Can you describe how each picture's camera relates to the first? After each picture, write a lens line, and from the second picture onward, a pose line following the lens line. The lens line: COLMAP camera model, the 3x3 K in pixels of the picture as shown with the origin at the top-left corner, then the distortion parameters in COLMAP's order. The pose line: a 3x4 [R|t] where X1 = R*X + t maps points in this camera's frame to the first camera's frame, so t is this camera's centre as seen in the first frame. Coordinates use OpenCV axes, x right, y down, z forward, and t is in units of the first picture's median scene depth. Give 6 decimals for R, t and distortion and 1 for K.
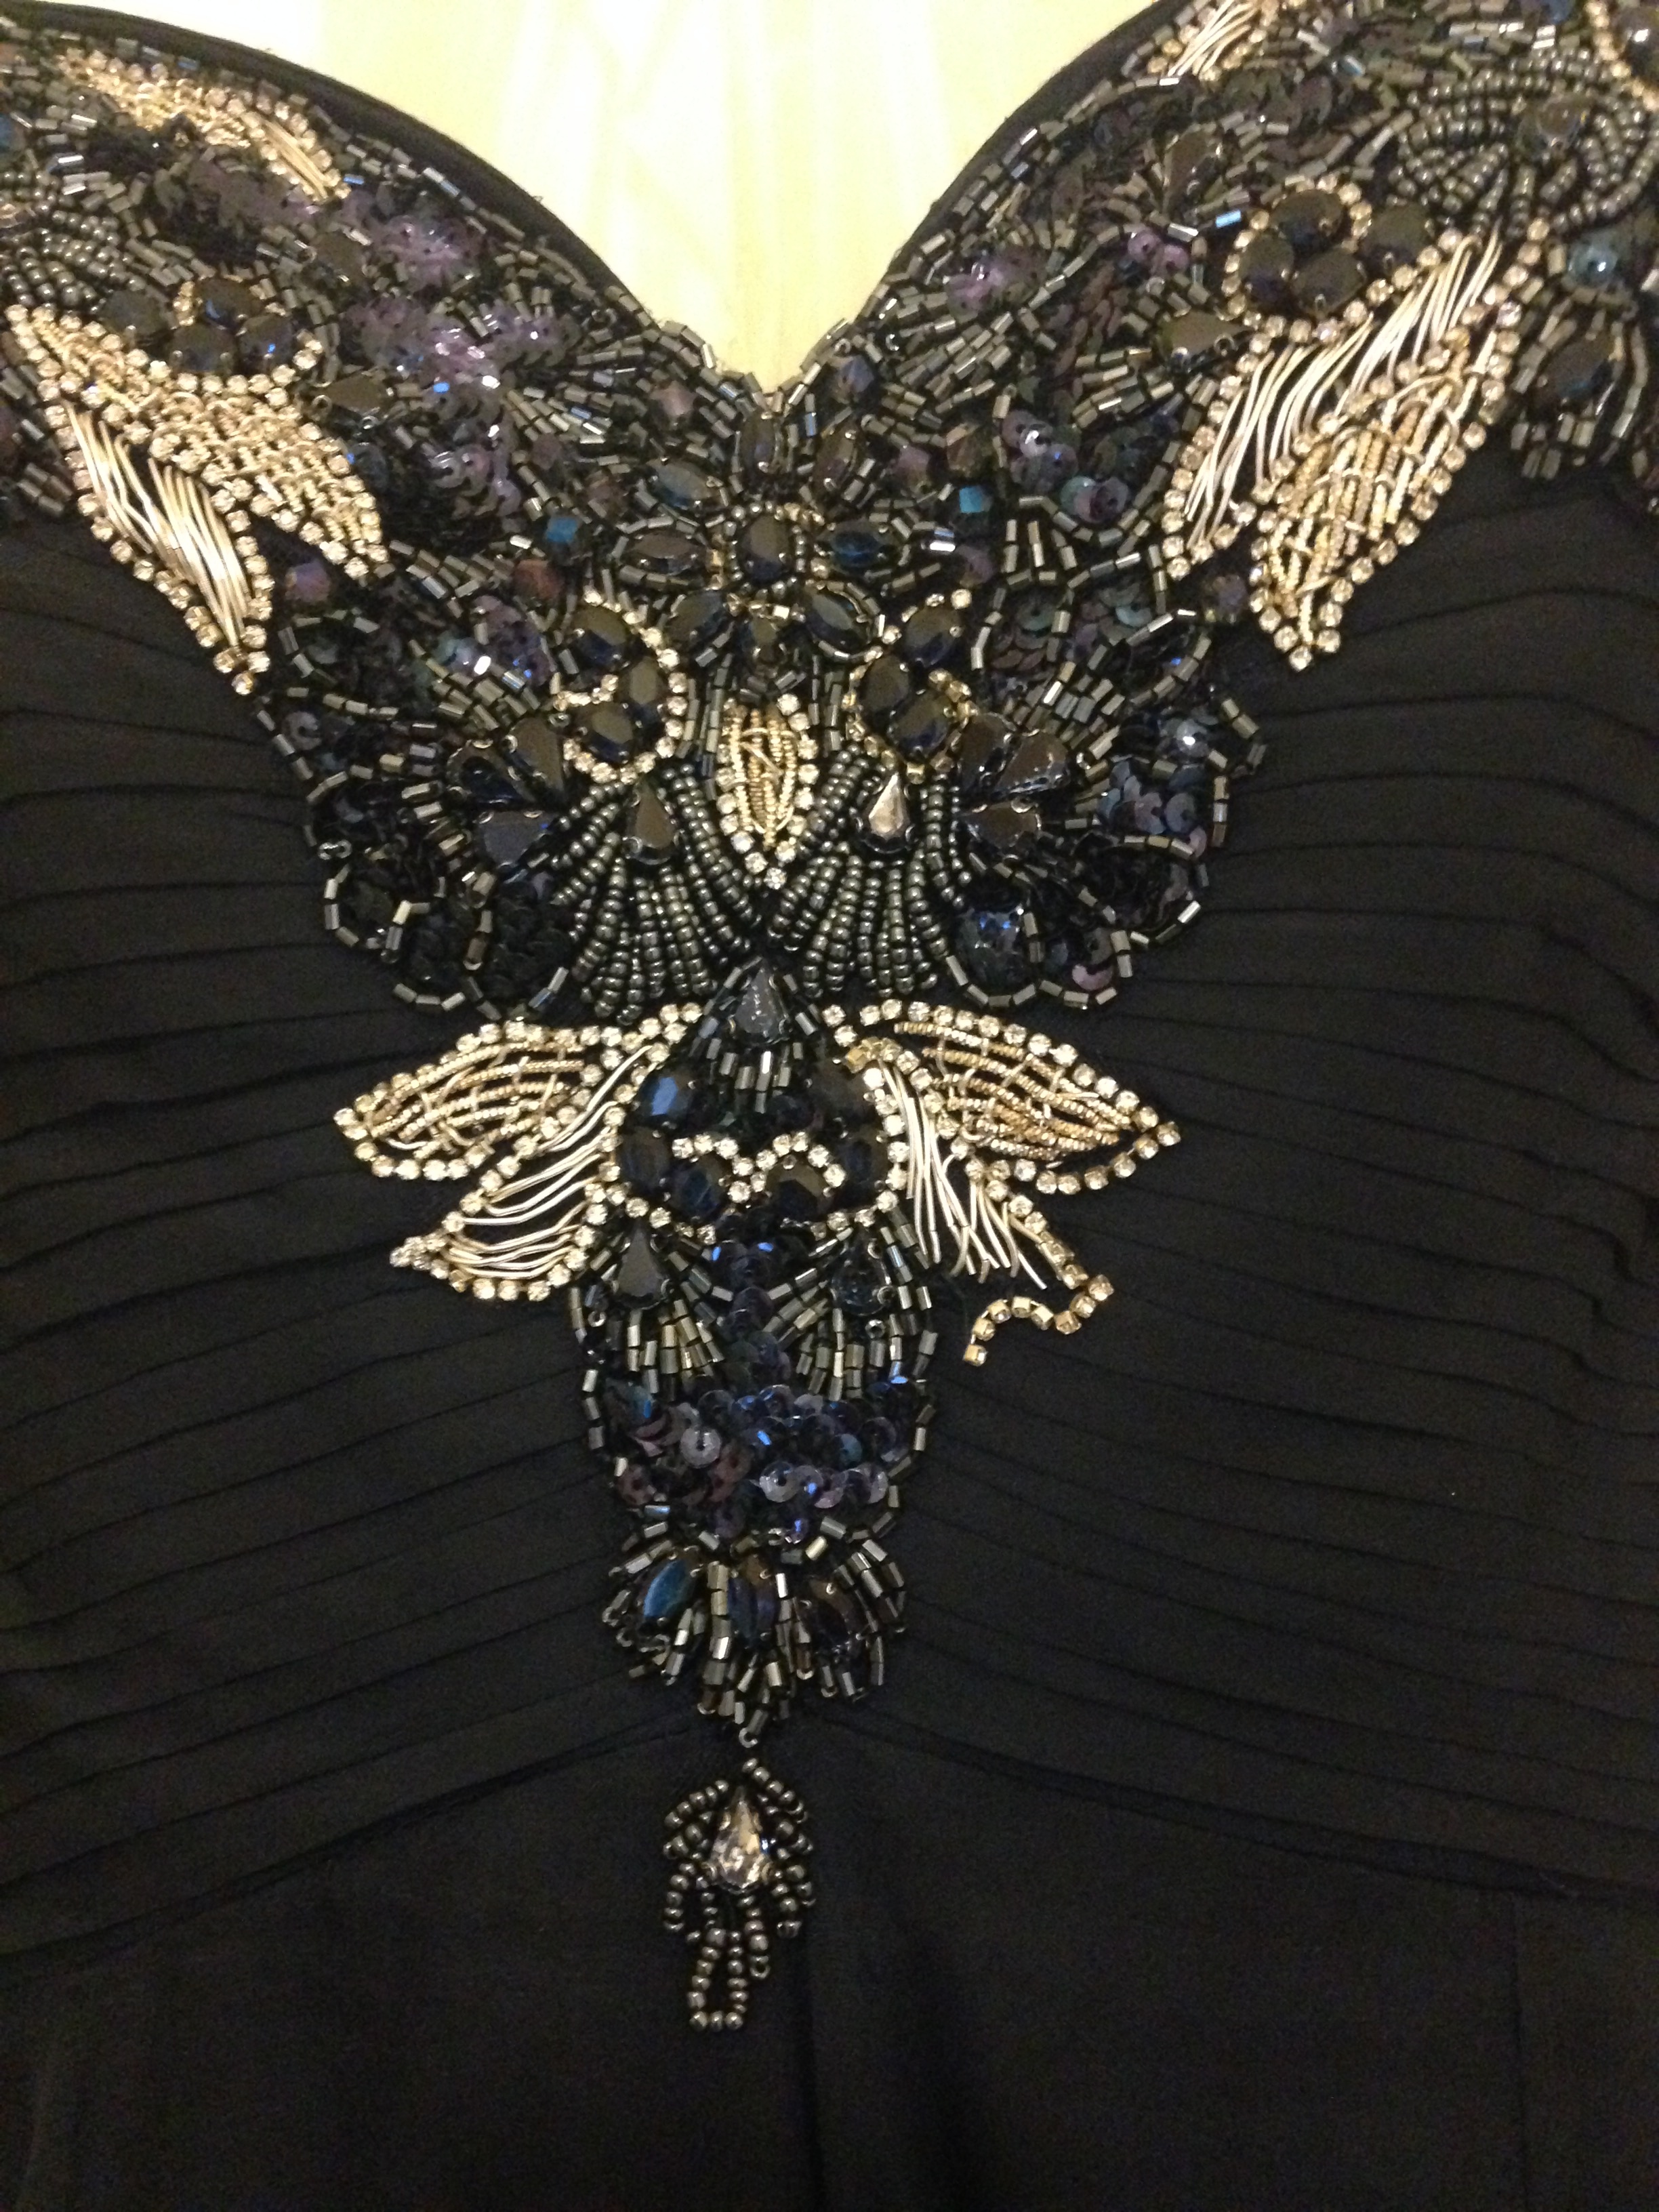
lens RADIAL K [[2171.7, 0, 822.4], [0, 2171.7, 1108.3], [0, 0, 1]] dist [0.153589, 0.000000]
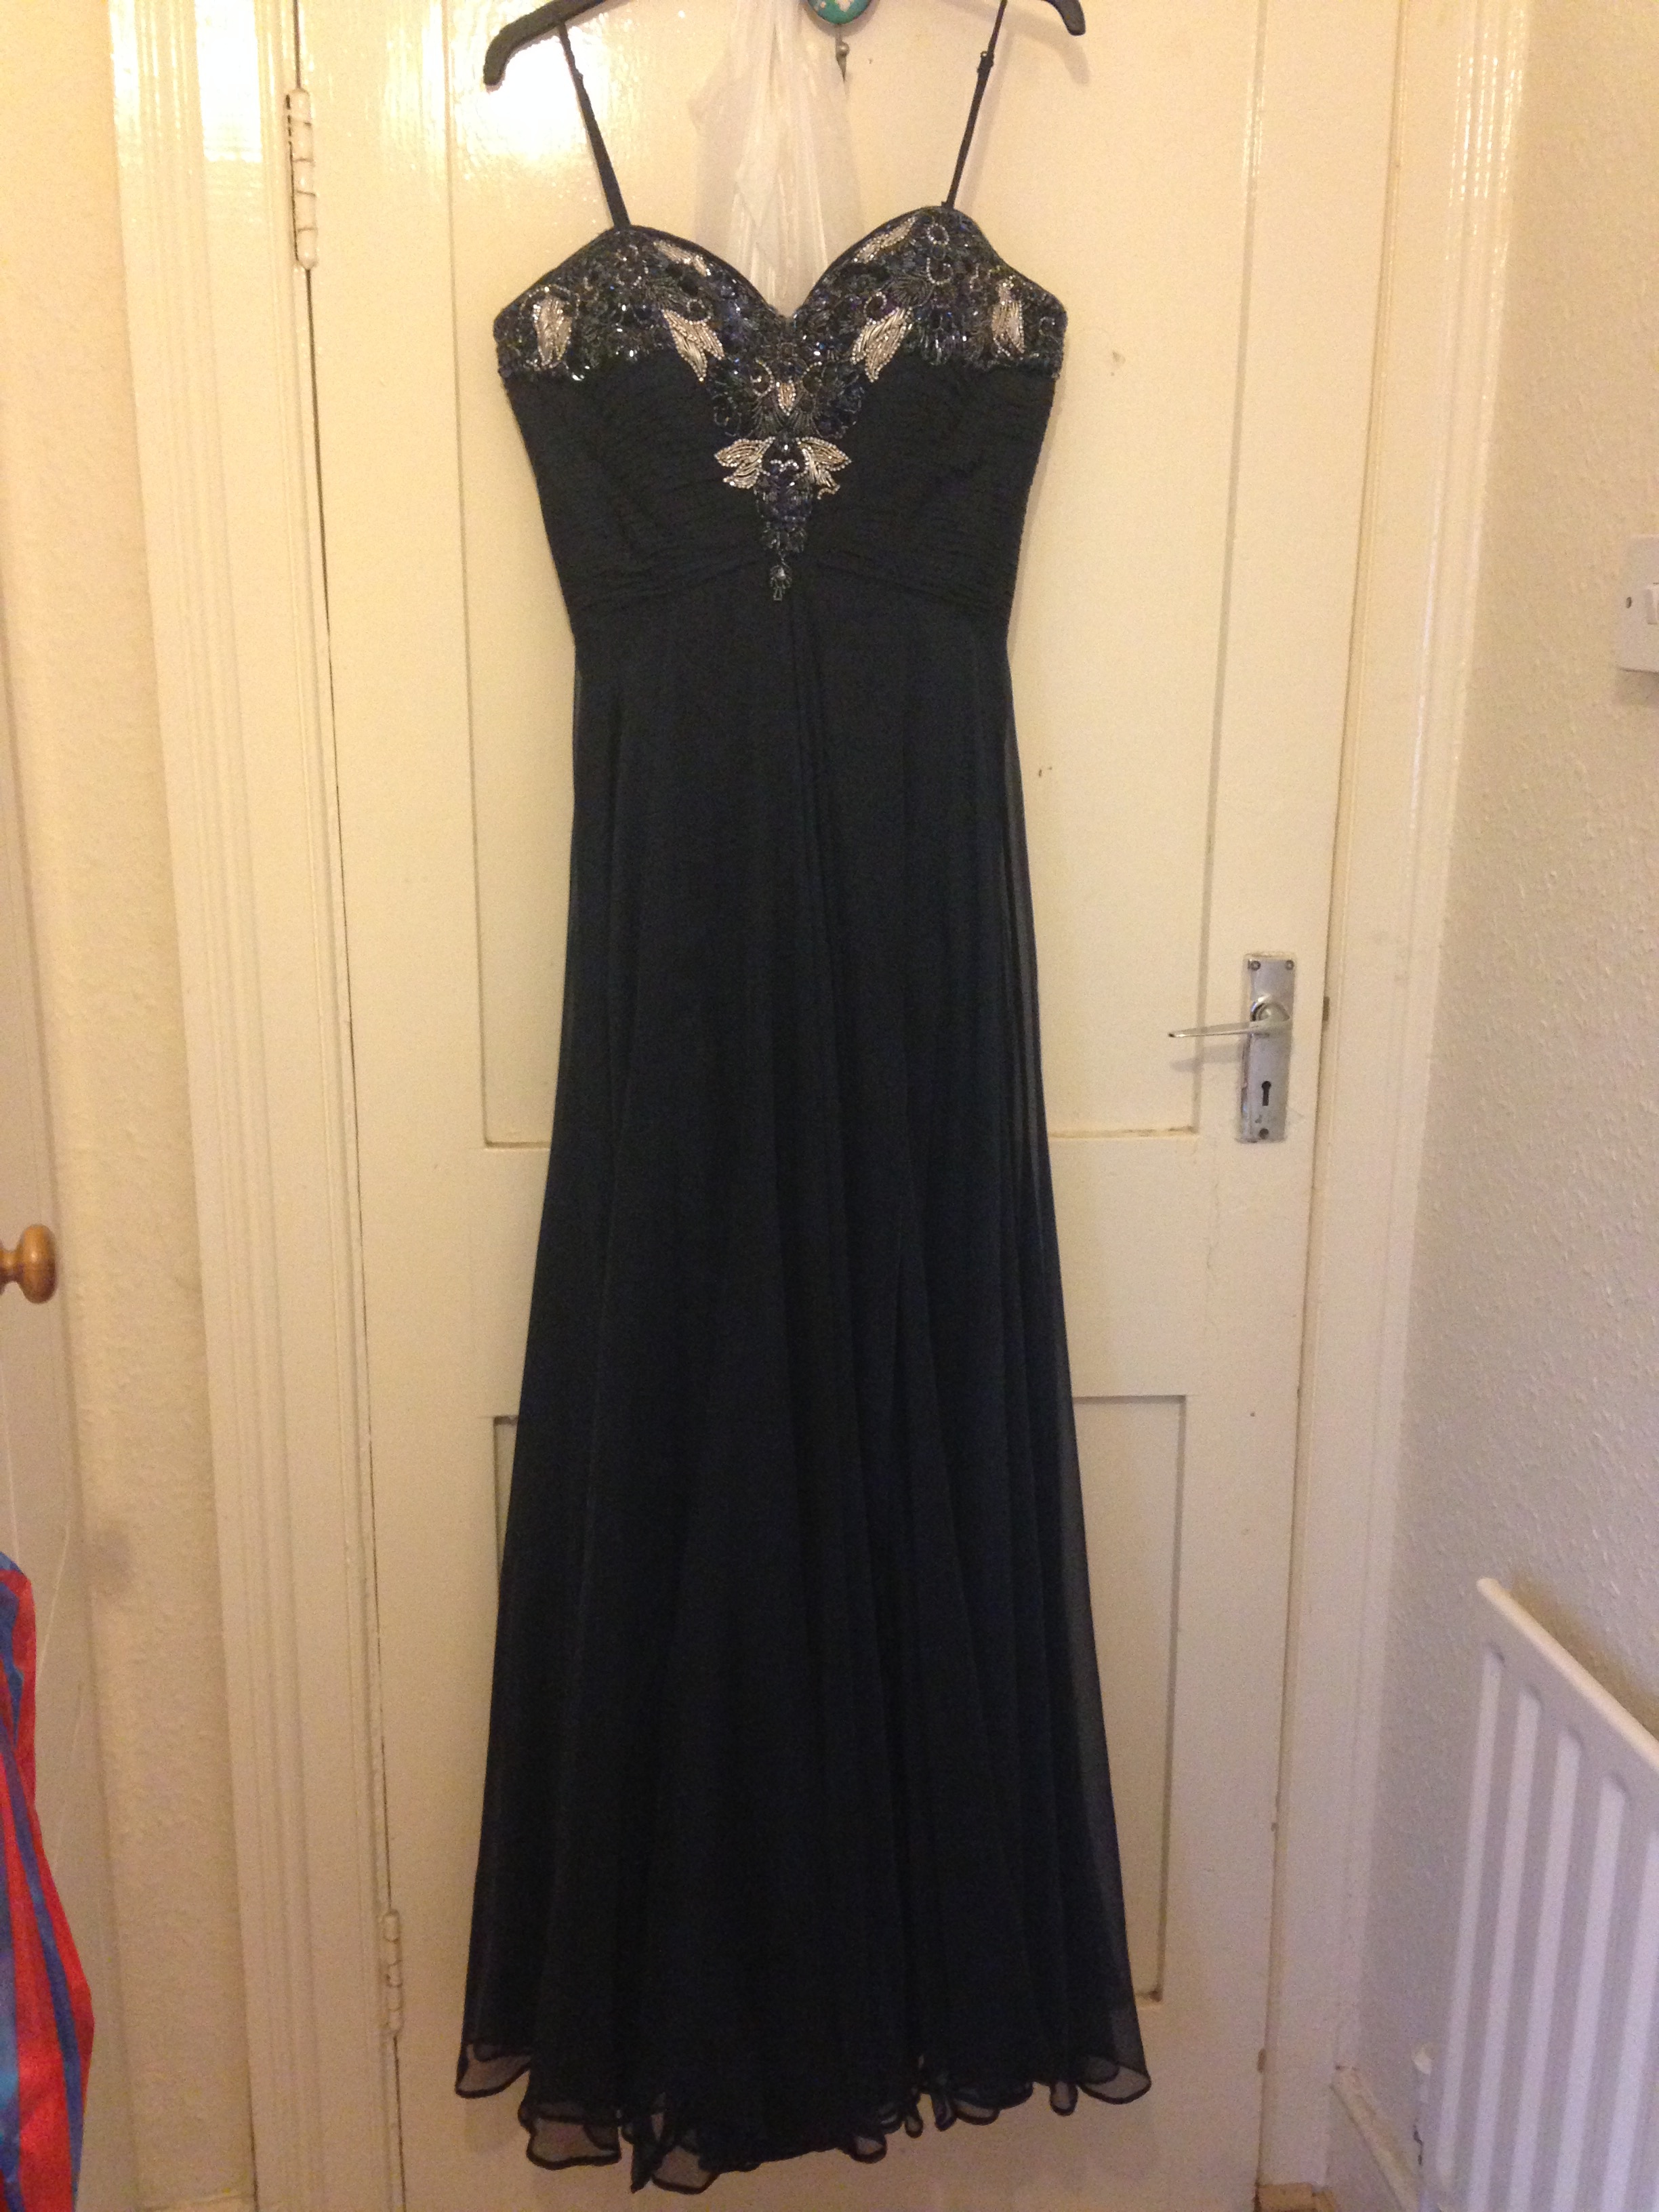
lens RADIAL K [[2171.7, 0, 815.5], [0, 2171.7, 1121.5], [0, 0, 1]] dist [0.153589, 0.000000]
pose [[0.999637, 0.013494, 0.023339, -0.061573], [-0.019397, 0.961234, 0.275049, 0.095159], [-0.018723, -0.275402, 0.961147, -5.434901]]
